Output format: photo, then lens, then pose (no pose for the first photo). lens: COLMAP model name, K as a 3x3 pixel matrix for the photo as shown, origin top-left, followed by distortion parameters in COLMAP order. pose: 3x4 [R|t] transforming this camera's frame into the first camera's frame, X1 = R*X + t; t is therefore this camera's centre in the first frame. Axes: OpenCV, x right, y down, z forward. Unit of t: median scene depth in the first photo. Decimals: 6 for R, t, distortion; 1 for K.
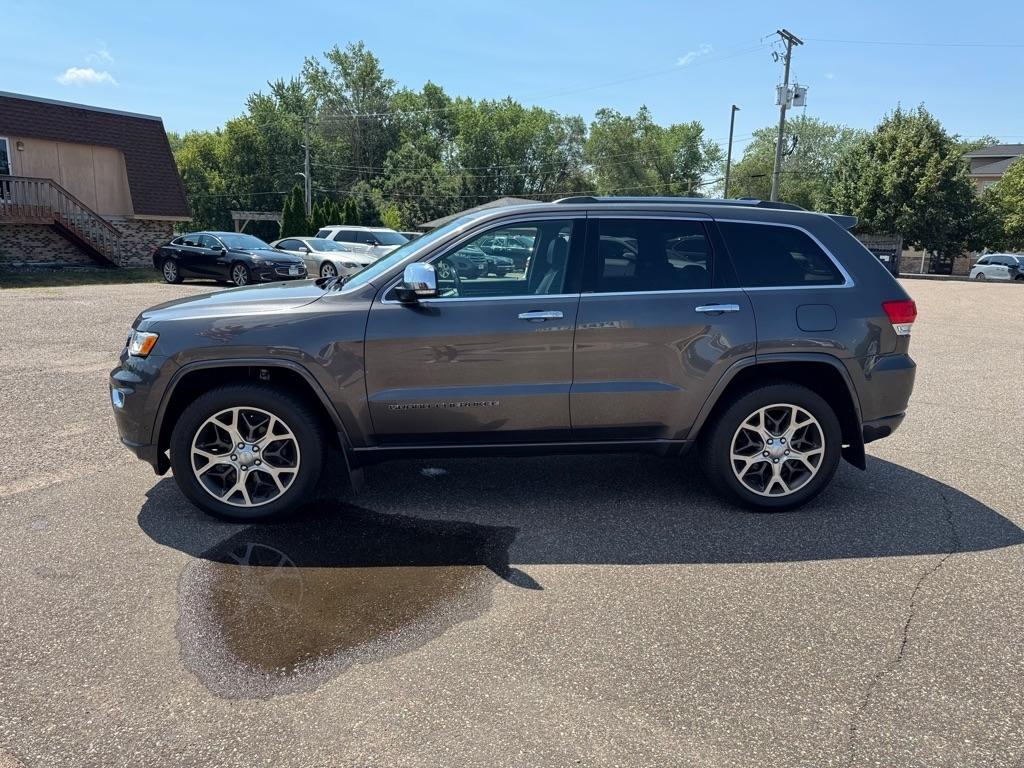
lens RADIAL K [[727.9, 0, 516.0], [0, 727.9, 383.3], [0, 0, 1]] dist [0.046152, -0.066567]
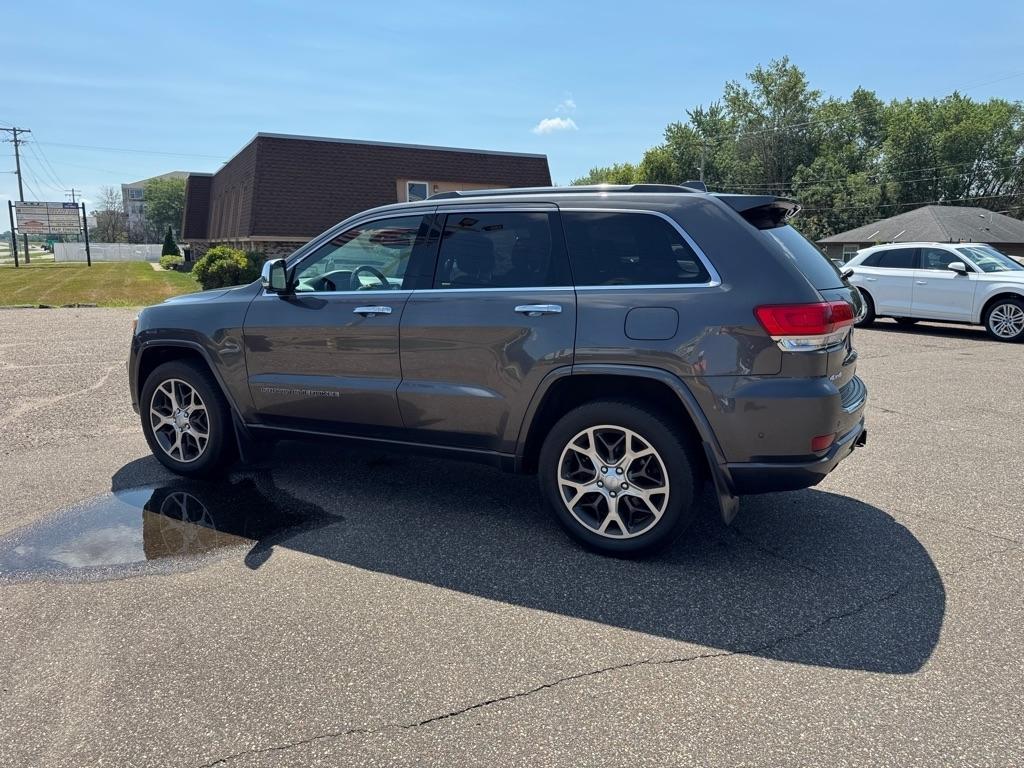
lens RADIAL K [[722.8, 0, 512.0], [0, 722.8, 384.0], [0, 0, 1]] dist [0.030046, -0.034820]
pose [[0.842955, 0.074270, -0.532832, 0.114141], [-0.088087, 0.996113, -0.000510, -0.001336], [0.530723, 0.047366, 0.846221, 0.039943]]
